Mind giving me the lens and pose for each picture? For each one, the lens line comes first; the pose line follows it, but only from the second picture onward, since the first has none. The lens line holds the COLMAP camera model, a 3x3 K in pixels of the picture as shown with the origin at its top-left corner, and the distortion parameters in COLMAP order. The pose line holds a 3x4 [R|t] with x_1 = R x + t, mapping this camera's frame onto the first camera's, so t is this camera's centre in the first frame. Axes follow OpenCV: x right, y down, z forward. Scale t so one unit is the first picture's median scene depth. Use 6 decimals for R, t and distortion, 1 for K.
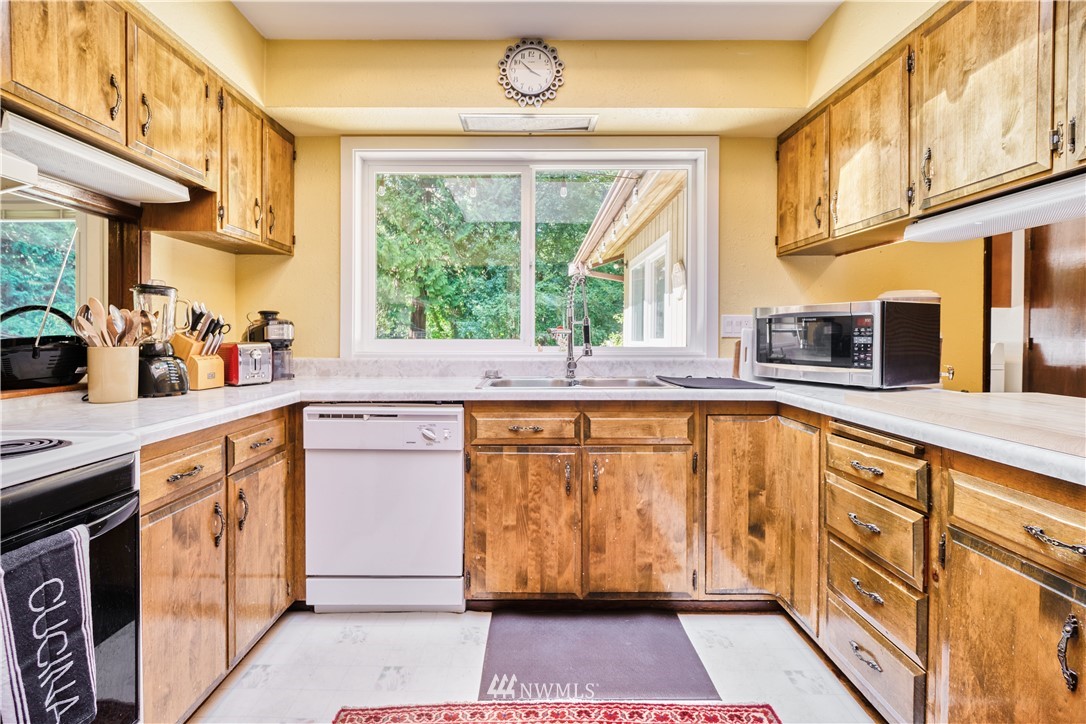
lens RADIAL K [[493.0, 0, 539.3], [0, 493.0, 338.5], [0, 0, 1]] dist [-0.001260, -0.001379]
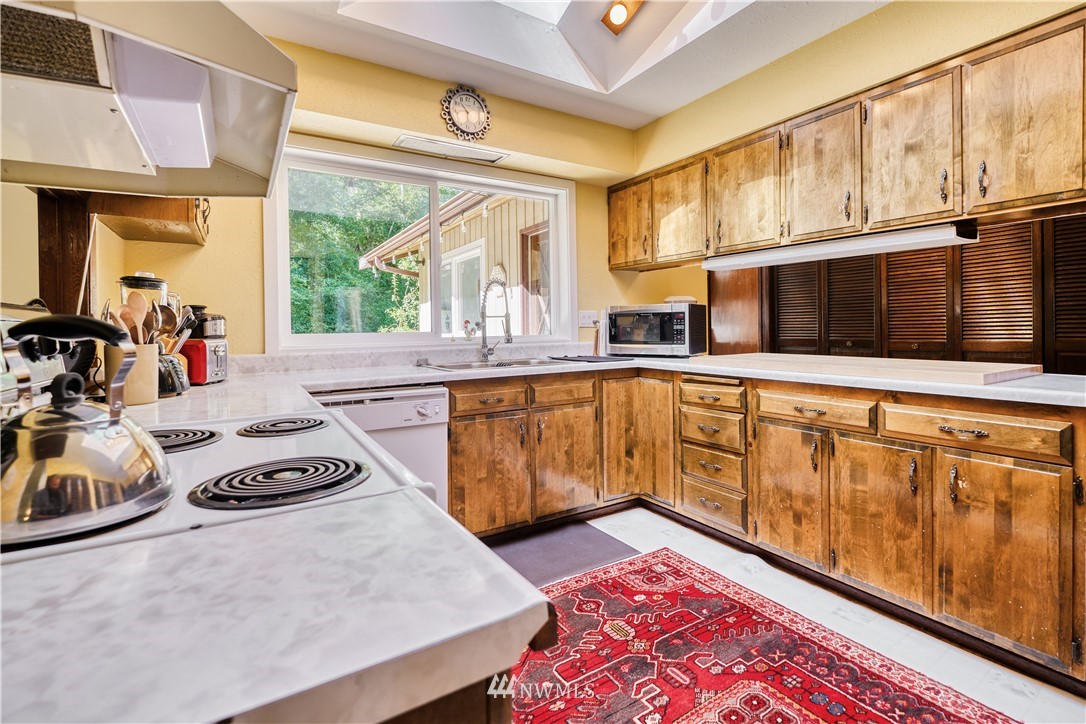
lens RADIAL K [[493.0, 0, 541.6], [0, 493.0, 328.2], [0, 0, 1]] dist [-0.003851, -0.001303]
pose [[0.852964, -0.015164, 0.521749, -0.581756], [0.019837, 0.999798, -0.003372, 0.003885], [-0.521592, 0.013227, 0.853092, -0.160033]]
